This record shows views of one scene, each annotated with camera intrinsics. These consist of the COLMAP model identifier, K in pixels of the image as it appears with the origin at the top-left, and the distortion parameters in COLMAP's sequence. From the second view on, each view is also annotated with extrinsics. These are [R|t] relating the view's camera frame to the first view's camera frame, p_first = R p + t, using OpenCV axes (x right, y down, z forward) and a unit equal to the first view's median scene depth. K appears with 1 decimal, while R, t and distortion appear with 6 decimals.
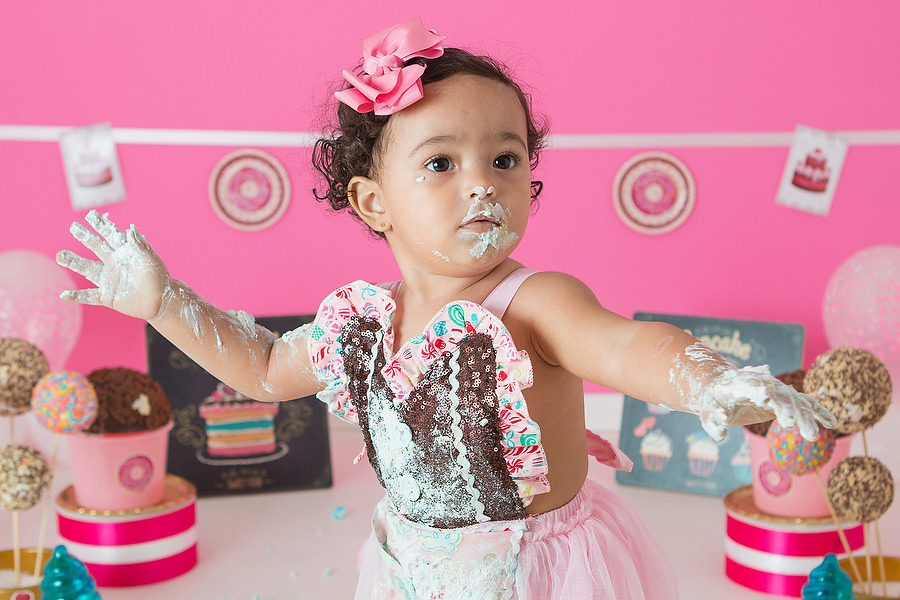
lens RADIAL K [[1596.8, 0, 445.9], [0, 1596.8, 300.8], [0, 0, 1]] dist [-0.049840, 0.000000]
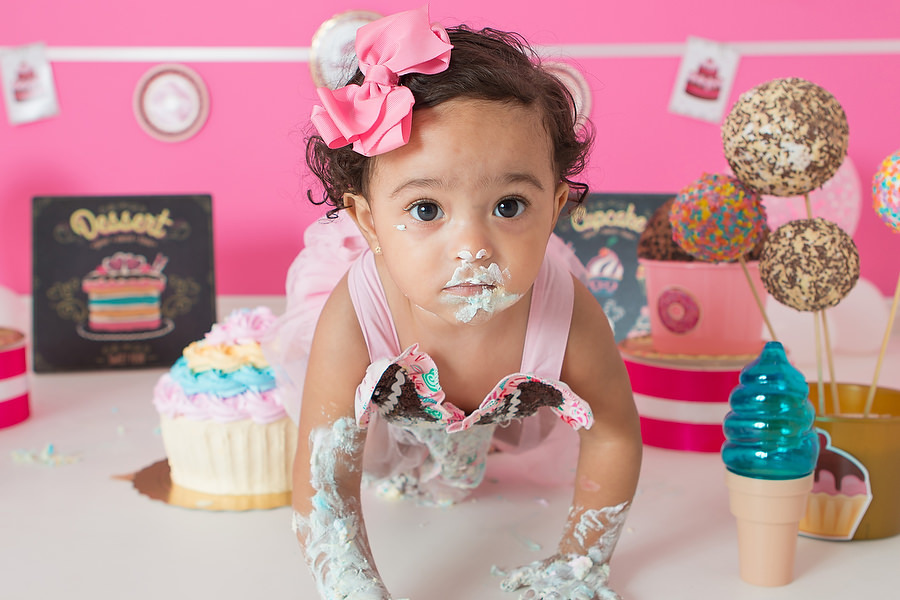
lens RADIAL K [[1014.9, 0, 409.9], [0, 1014.9, 290.0], [0, 0, 1]] dist [-0.013260, 0.000000]
pose [[0.999325, 0.001673, -0.036700, 0.070660], [-0.003998, 0.997983, -0.063357, 0.111507], [0.036520, 0.063461, 0.997316, 0.384508]]
